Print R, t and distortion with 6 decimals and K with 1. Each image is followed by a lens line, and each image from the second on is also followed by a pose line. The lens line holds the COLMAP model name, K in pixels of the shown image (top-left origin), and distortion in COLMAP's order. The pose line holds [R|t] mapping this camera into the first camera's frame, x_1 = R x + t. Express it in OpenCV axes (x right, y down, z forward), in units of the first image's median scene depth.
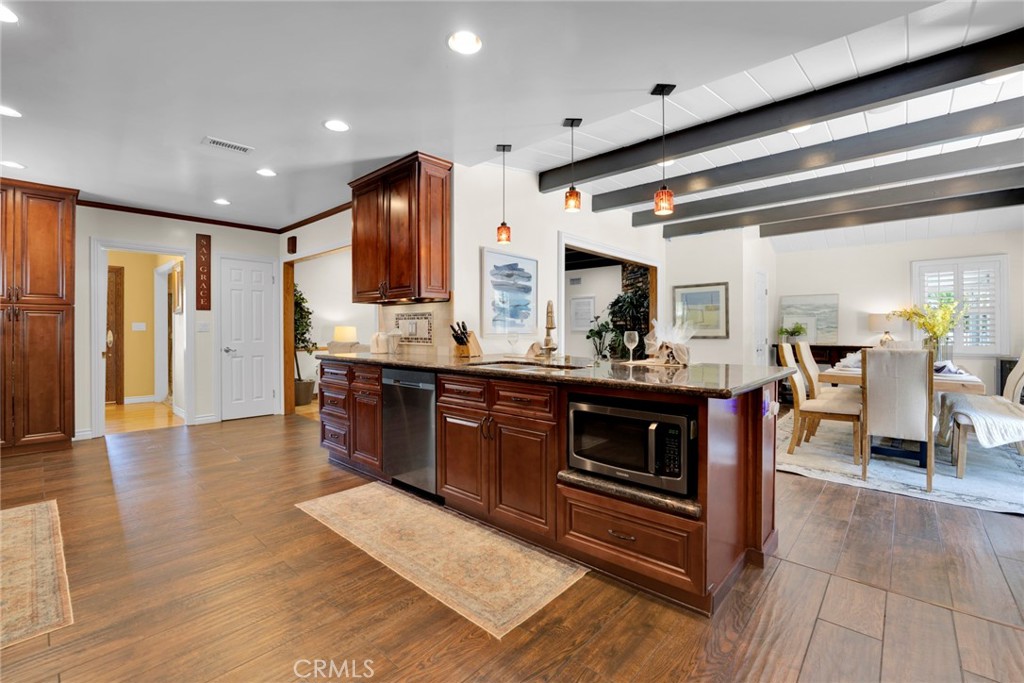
lens RADIAL K [[430.6, 0, 512.0], [0, 430.6, 341.5], [0, 0, 1]] dist [-0.017971, 0.000243]
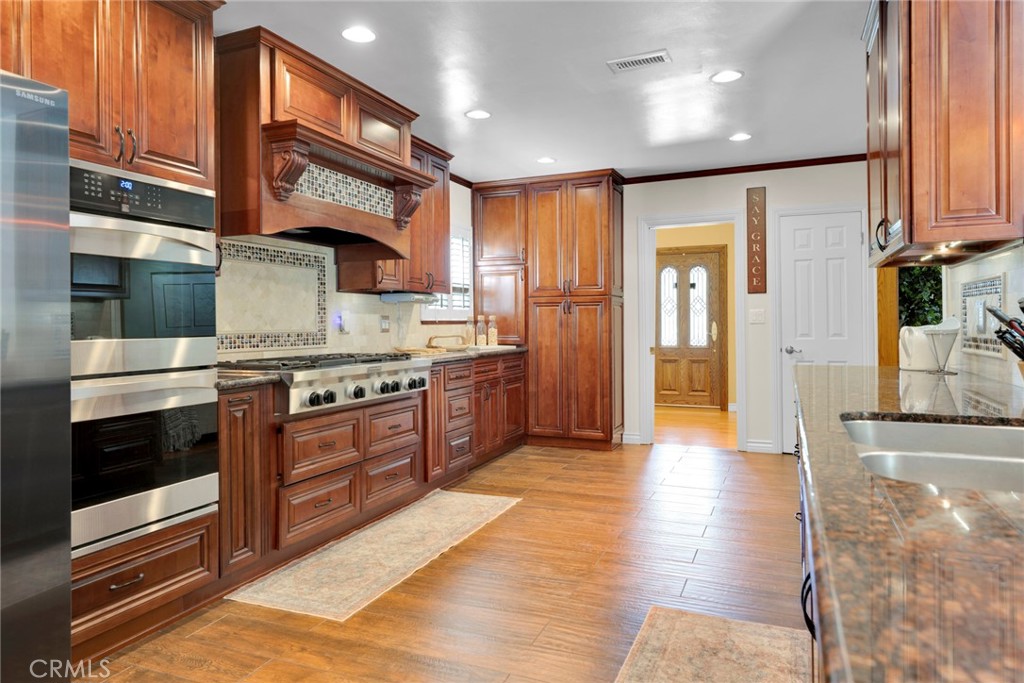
lens RADIAL K [[637.4, 0, 512.5], [0, 637.4, 323.4], [0, 0, 1]] dist [0.006382, 0.000681]
pose [[0.333218, -0.002631, -0.942846, 0.208055], [-0.016579, 0.999825, -0.008649, -0.009372], [0.942704, 0.018513, 0.333116, 0.352998]]
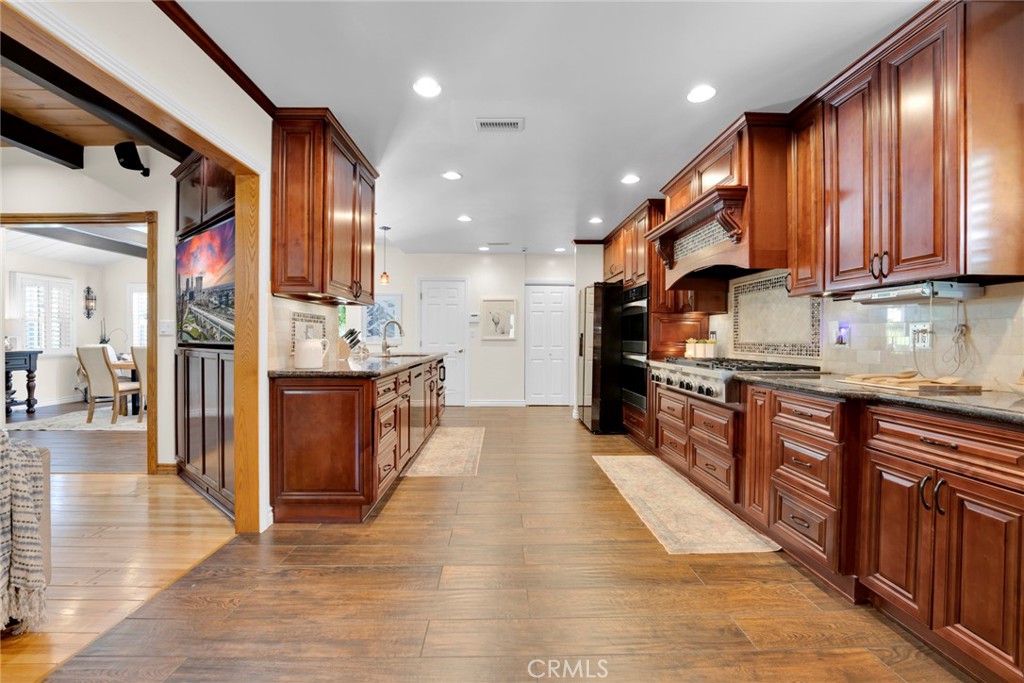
lens RADIAL K [[430.6, 0, 512.0], [0, 430.6, 341.5], [0, 0, 1]] dist [-0.017971, 0.000243]
pose [[-0.696677, -0.009344, 0.717324, -1.037188], [0.013391, 0.999572, 0.026026, -0.028169], [-0.717260, 0.027738, -0.696253, 1.260838]]
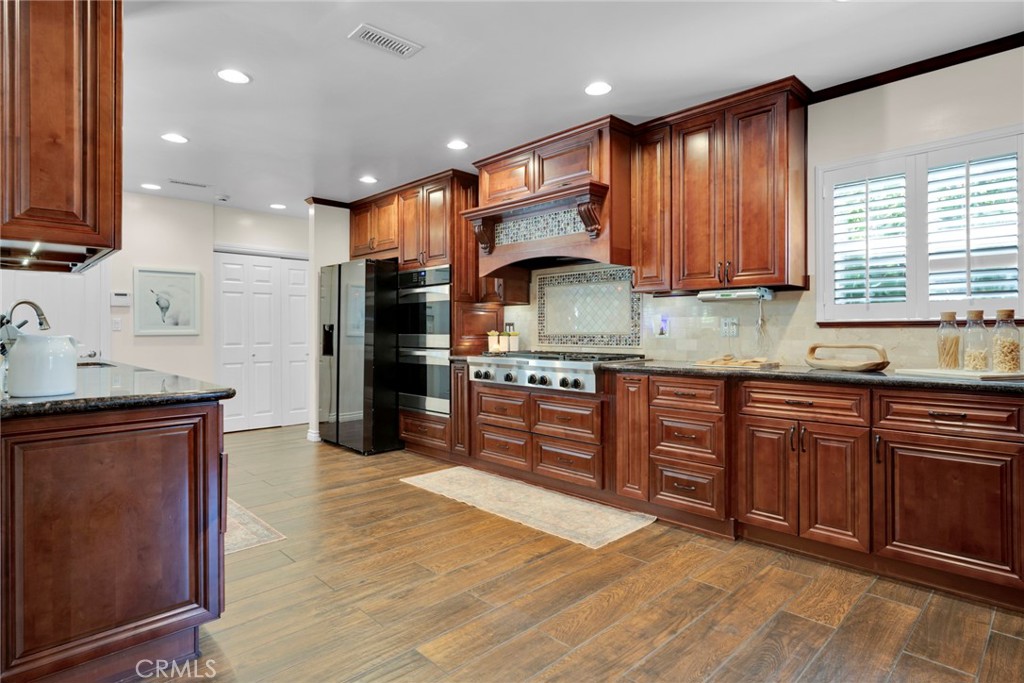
lens RADIAL K [[549.9, 0, 523.8], [0, 549.9, 331.2], [0, 0, 1]] dist [0.002648, 0.000336]
pose [[-0.998955, 0.002182, 0.045650, -0.719041], [0.003358, 0.999664, 0.025706, -0.032498], [-0.045579, 0.025833, -0.998627, 1.438166]]
